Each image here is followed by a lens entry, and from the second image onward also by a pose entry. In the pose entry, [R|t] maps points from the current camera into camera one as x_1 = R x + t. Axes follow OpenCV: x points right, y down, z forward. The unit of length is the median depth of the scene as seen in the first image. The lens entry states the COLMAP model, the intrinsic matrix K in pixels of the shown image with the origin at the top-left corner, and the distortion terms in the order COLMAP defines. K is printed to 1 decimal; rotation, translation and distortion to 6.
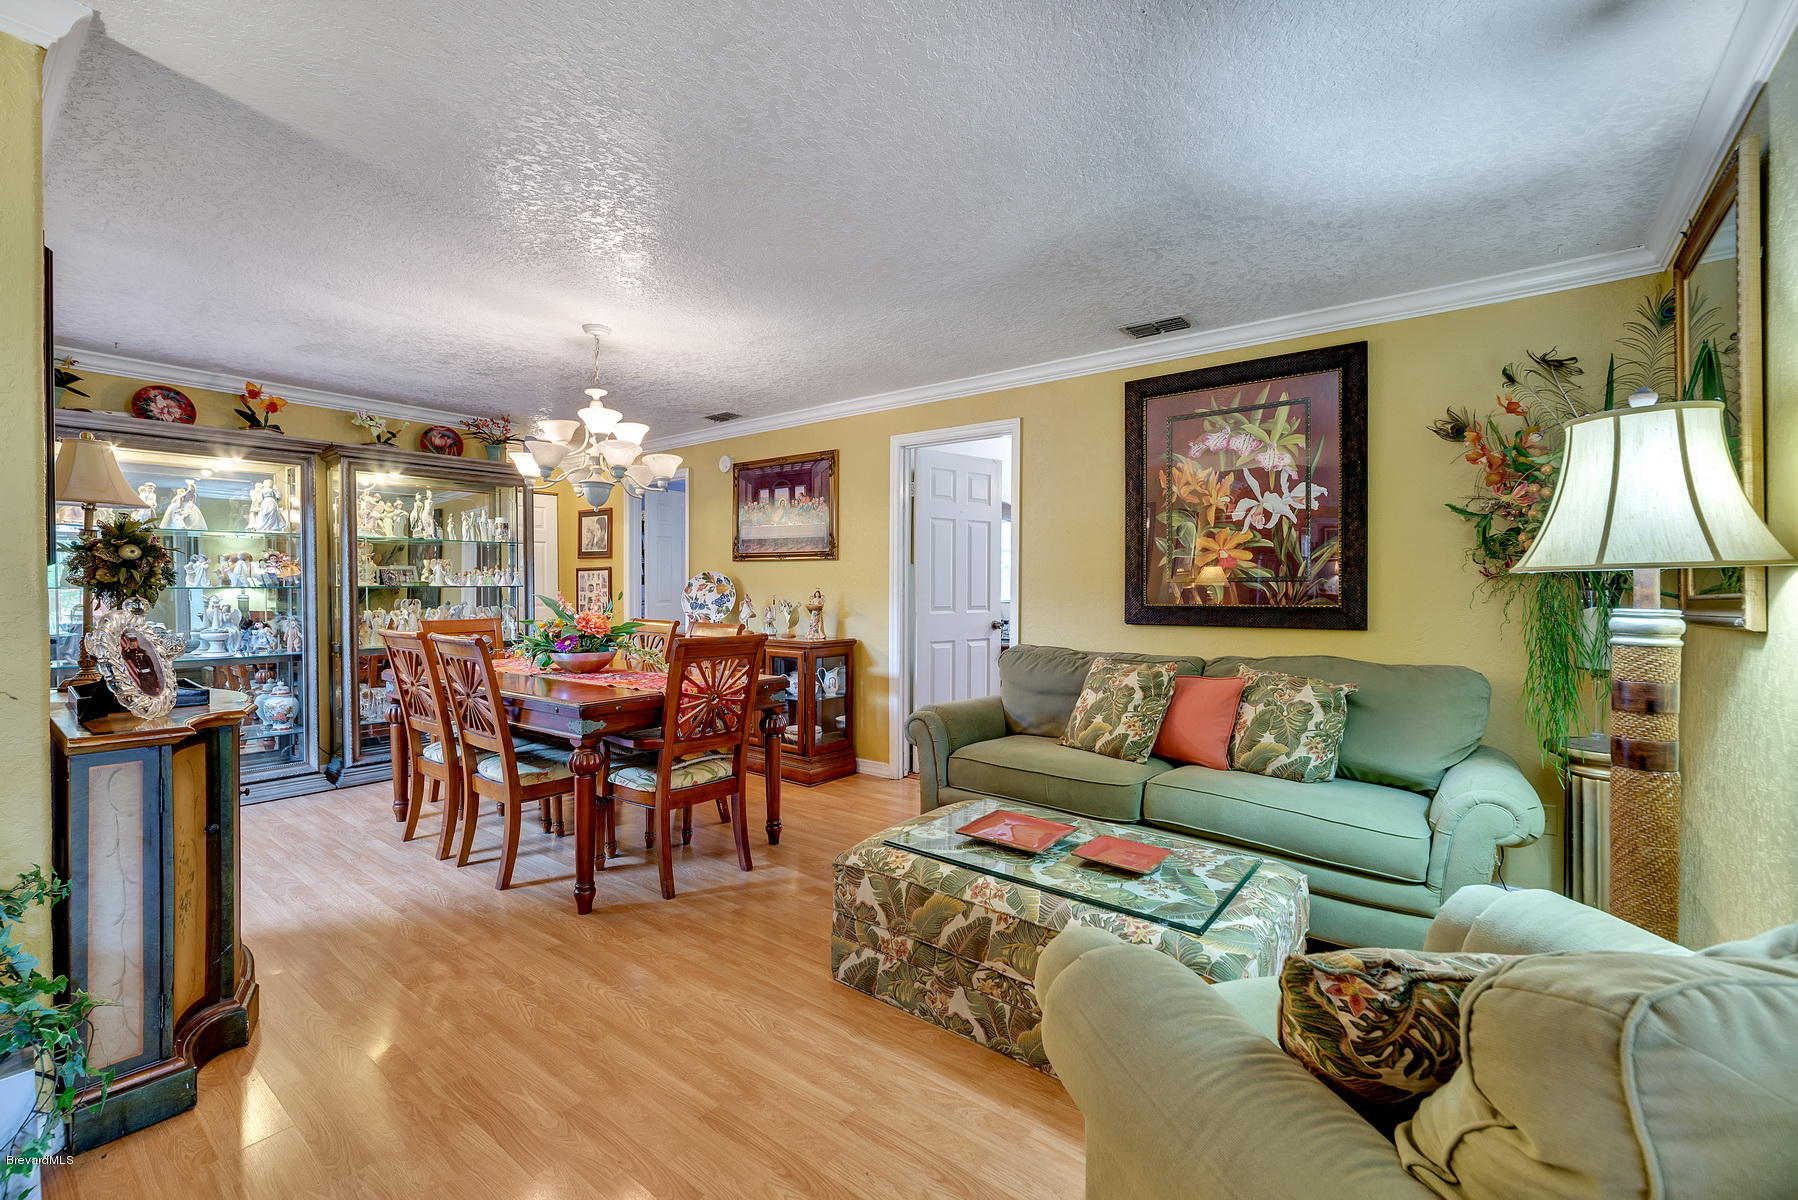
lens RADIAL K [[759.0, 0, 899.0], [0, 759.0, 600.0], [0, 0, 1]] dist [-0.002221, -0.000094]
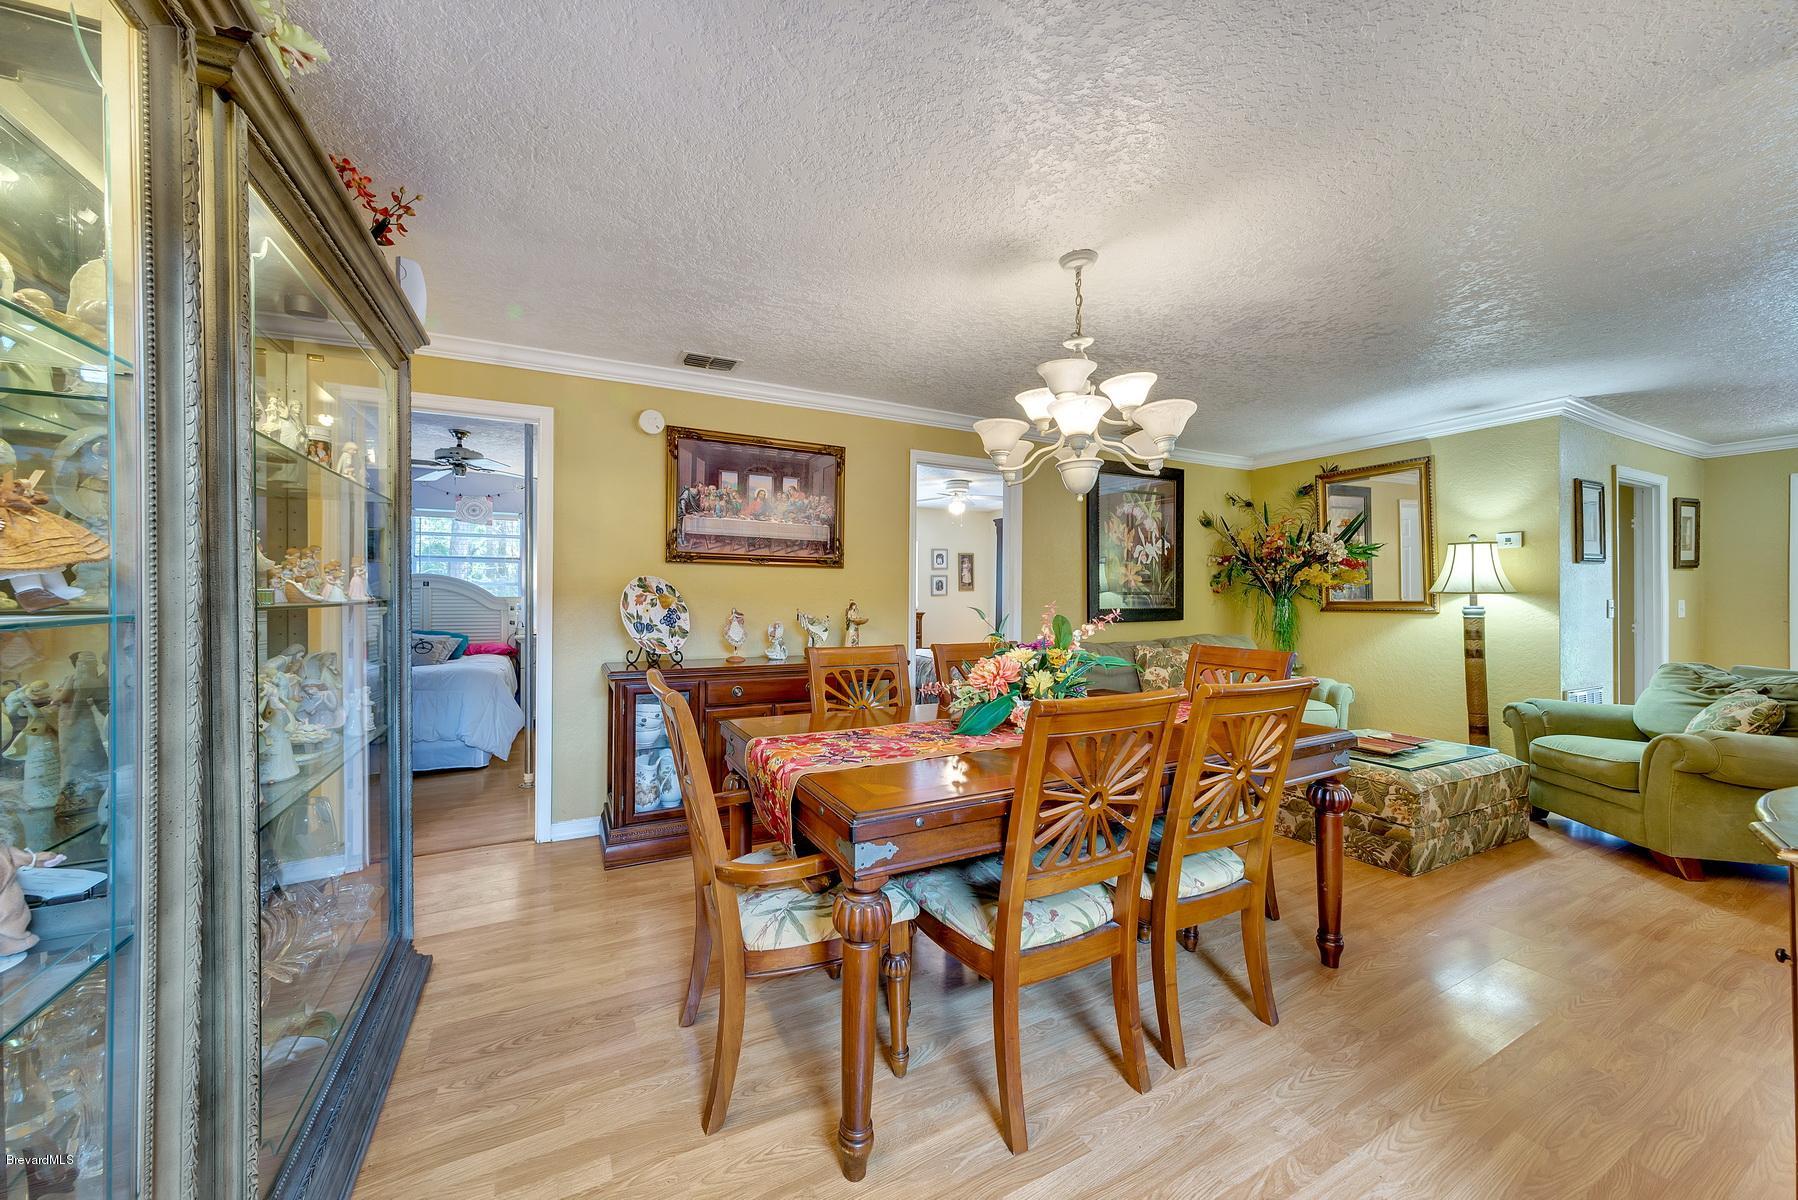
lens RADIAL K [[642.8, 0, 863.3], [0, 642.8, 592.1], [0, 0, 1]] dist [0.000600, 0.000074]
pose [[0.441181, -0.007344, 0.897388, -1.051424], [0.006140, 0.999968, 0.005165, -0.038614], [-0.897397, 0.003231, 0.441212, 0.879030]]
